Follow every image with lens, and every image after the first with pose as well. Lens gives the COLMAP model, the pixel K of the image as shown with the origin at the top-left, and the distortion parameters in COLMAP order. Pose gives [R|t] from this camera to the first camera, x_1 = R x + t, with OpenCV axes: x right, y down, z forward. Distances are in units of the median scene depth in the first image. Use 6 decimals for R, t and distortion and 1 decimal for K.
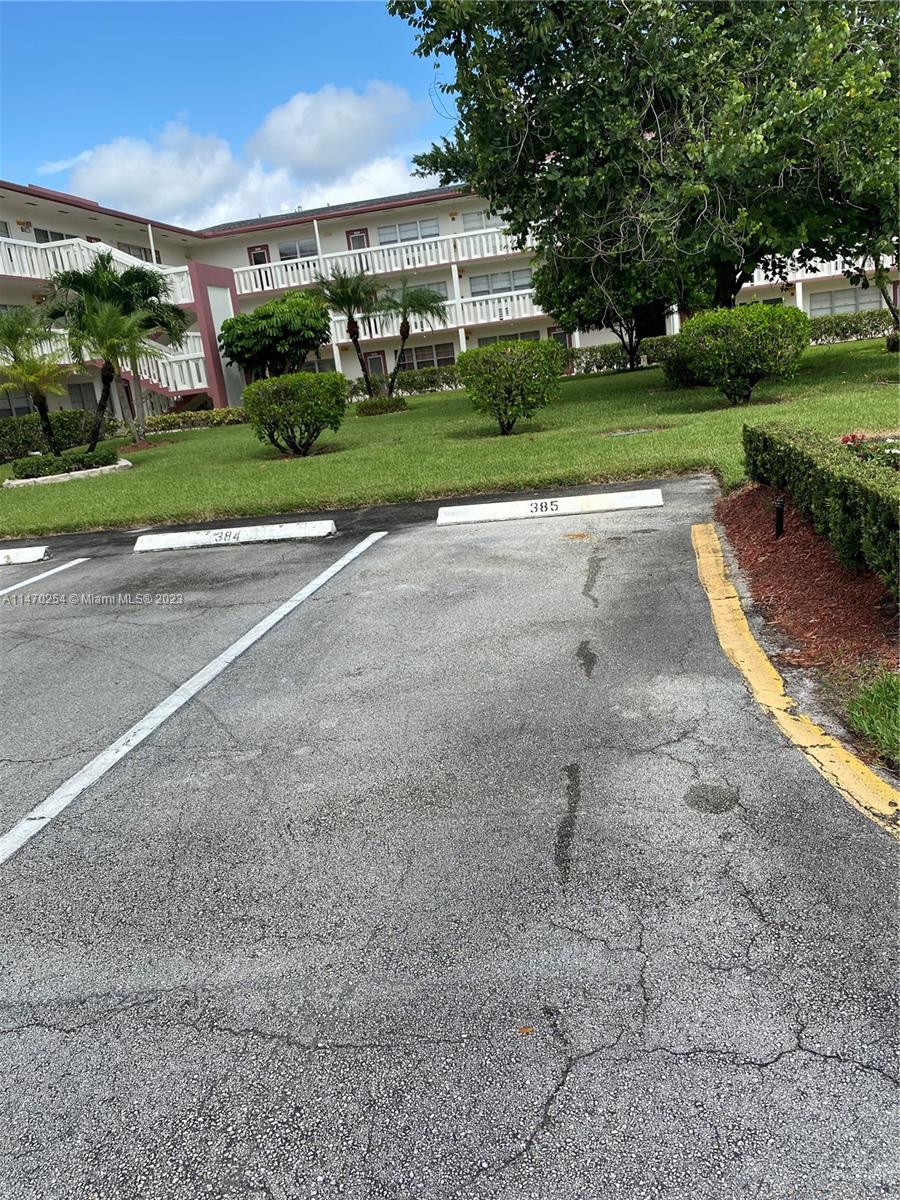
lens RADIAL K [[915.3, 0, 450.0], [0, 915.3, 600.0], [0, 0, 1]] dist [0.051667, -0.098757]
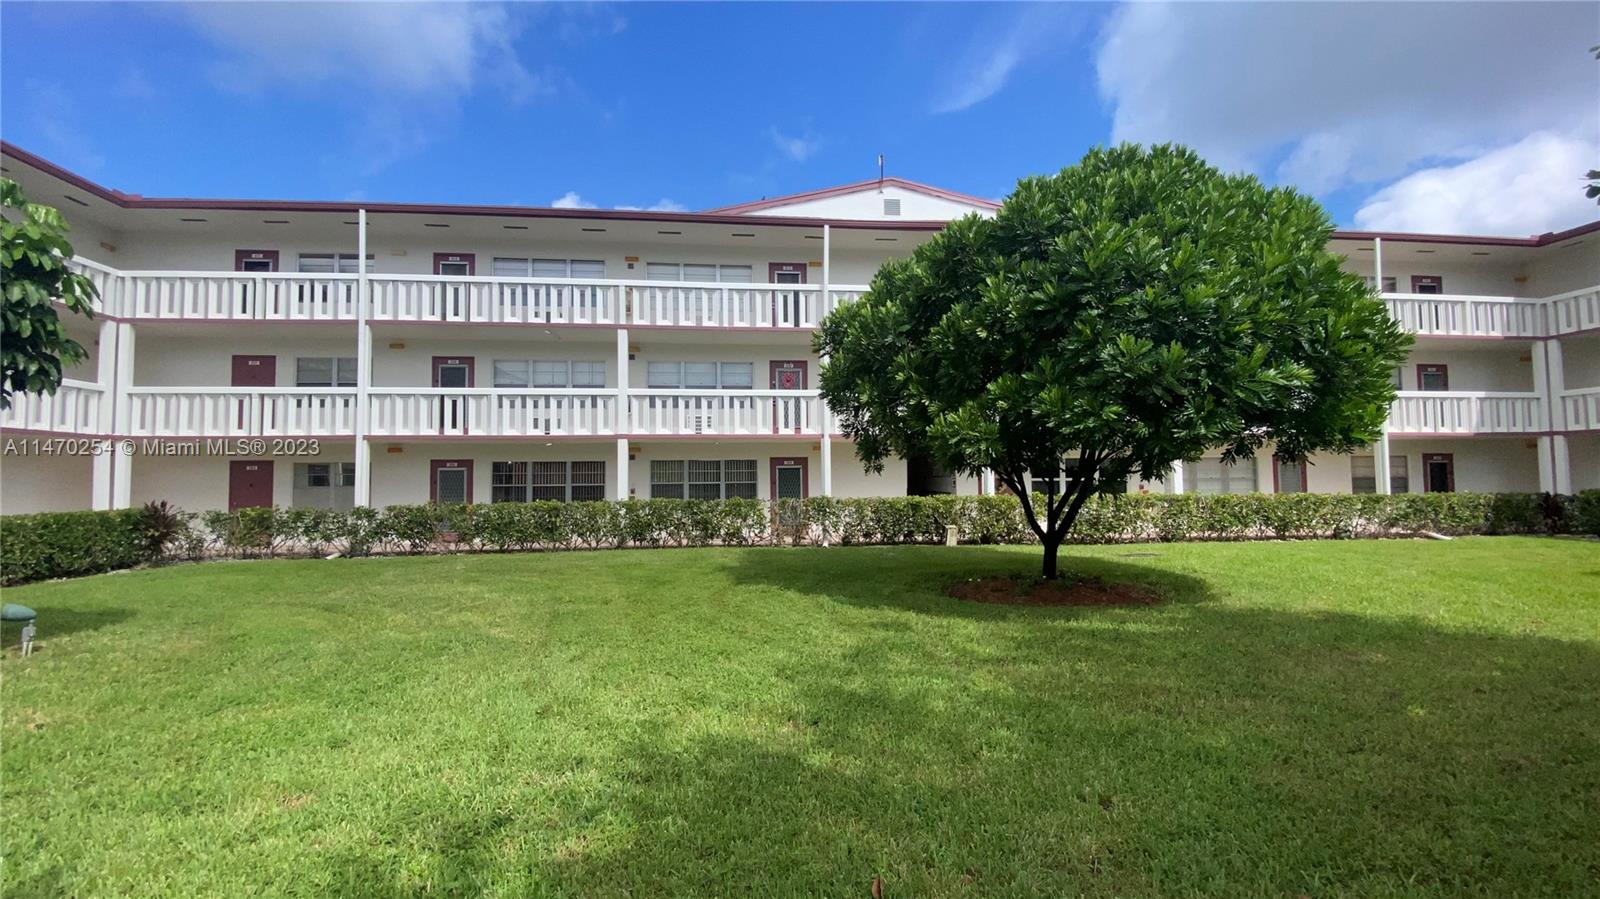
lens RADIAL K [[657.0, 0, 800.0], [0, 657.0, 449.5], [0, 0, 1]] dist [0.064291, -0.052750]
pose [[0.958855, 0.125627, 0.254588, 0.014653], [-0.040810, 0.948443, -0.314309, -0.173245], [-0.280948, 0.290987, 0.914546, 0.623527]]
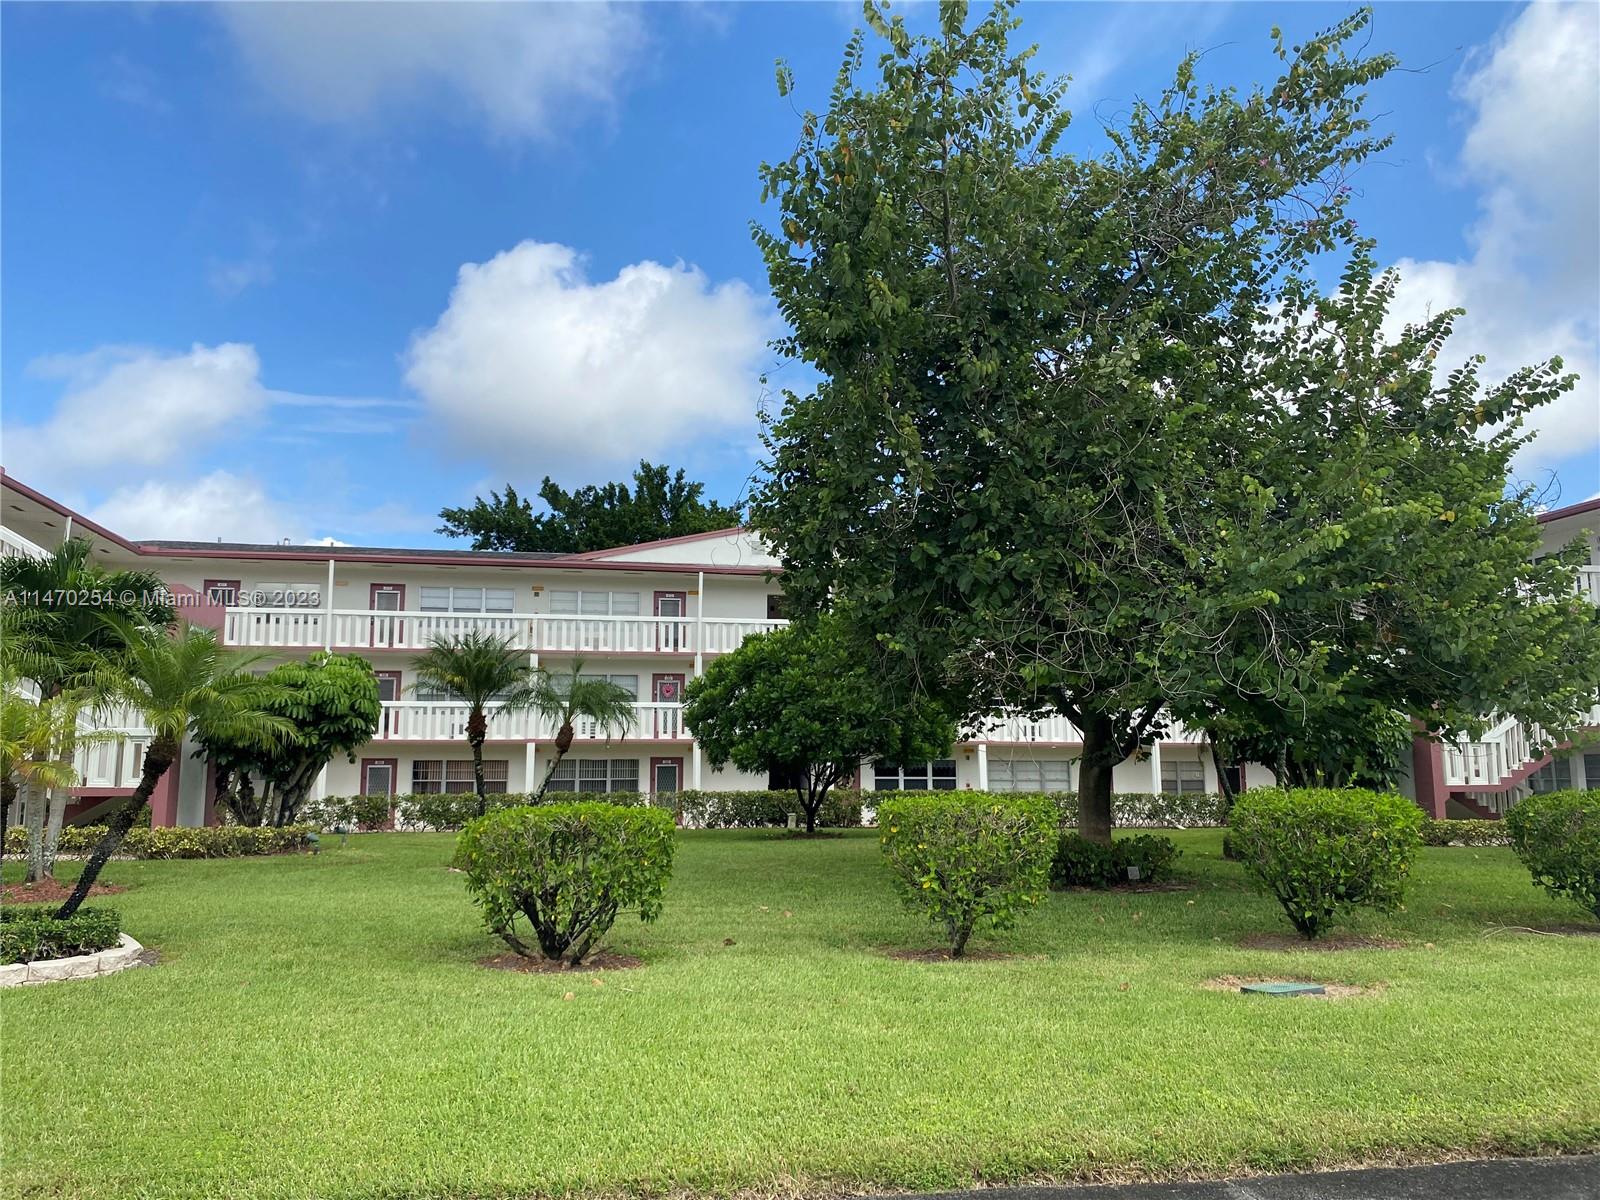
lens RADIAL K [[1220.4, 0, 824.9], [0, 1220.4, 599.1], [0, 0, 1]] dist [0.051667, -0.098757]
pose [[0.924761, 0.171951, 0.339484, -0.113895], [-0.018405, 0.911259, -0.411421, -0.025009], [-0.380102, 0.374218, 0.845862, 0.117149]]
